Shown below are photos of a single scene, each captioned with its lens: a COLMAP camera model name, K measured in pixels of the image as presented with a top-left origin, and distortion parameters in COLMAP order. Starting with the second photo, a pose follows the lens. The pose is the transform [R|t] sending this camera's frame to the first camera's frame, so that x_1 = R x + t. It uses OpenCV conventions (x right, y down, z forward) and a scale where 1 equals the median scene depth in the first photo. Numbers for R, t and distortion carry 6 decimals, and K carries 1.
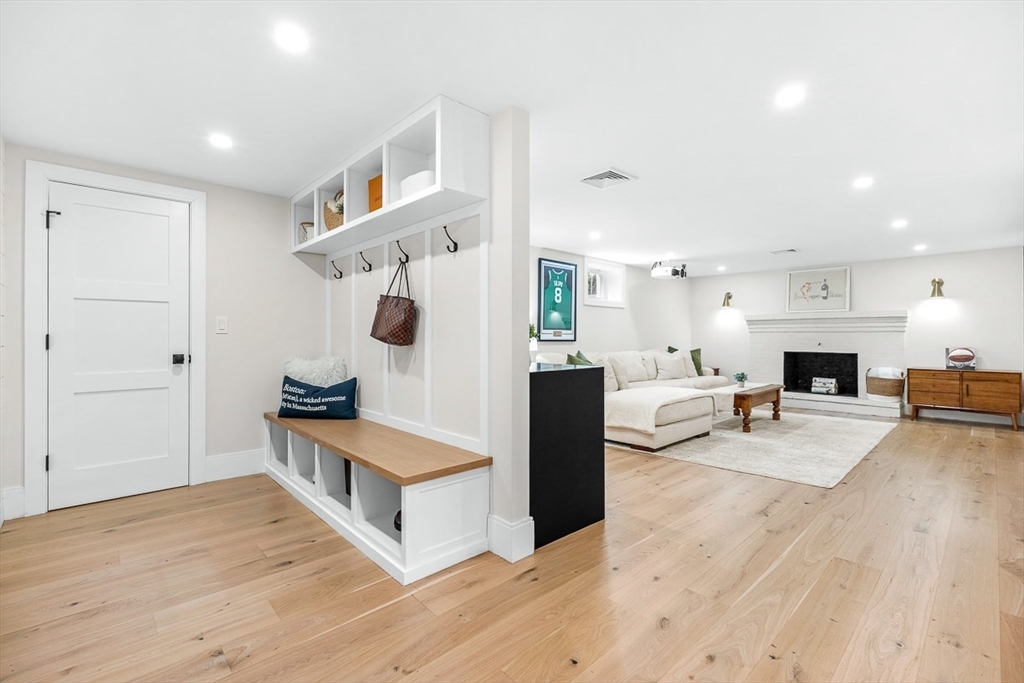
lens RADIAL K [[463.3, 0, 515.1], [0, 463.3, 333.3], [0, 0, 1]] dist [-0.000488, -0.000129]
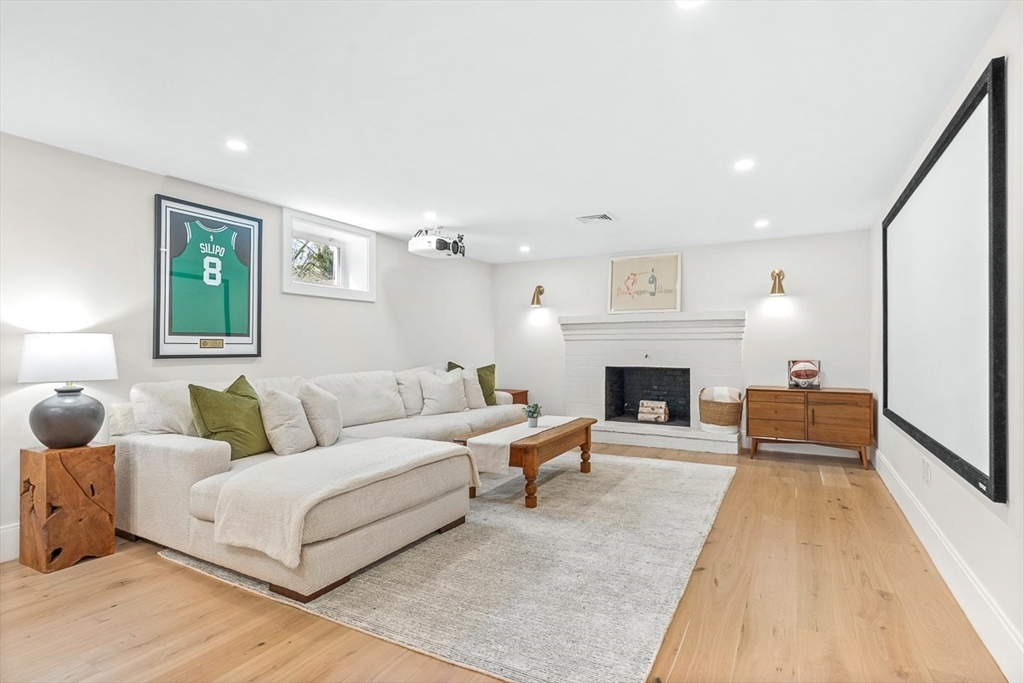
lens RADIAL K [[531.8, 0, 512.0], [0, 531.8, 341.5], [0, 0, 1]] dist [-0.005151, -0.000282]
pose [[0.952721, -0.001289, 0.303842, 0.226007], [0.001519, 0.999999, -0.000518, -0.000039], [-0.303841, 0.000955, 0.952722, 0.297020]]
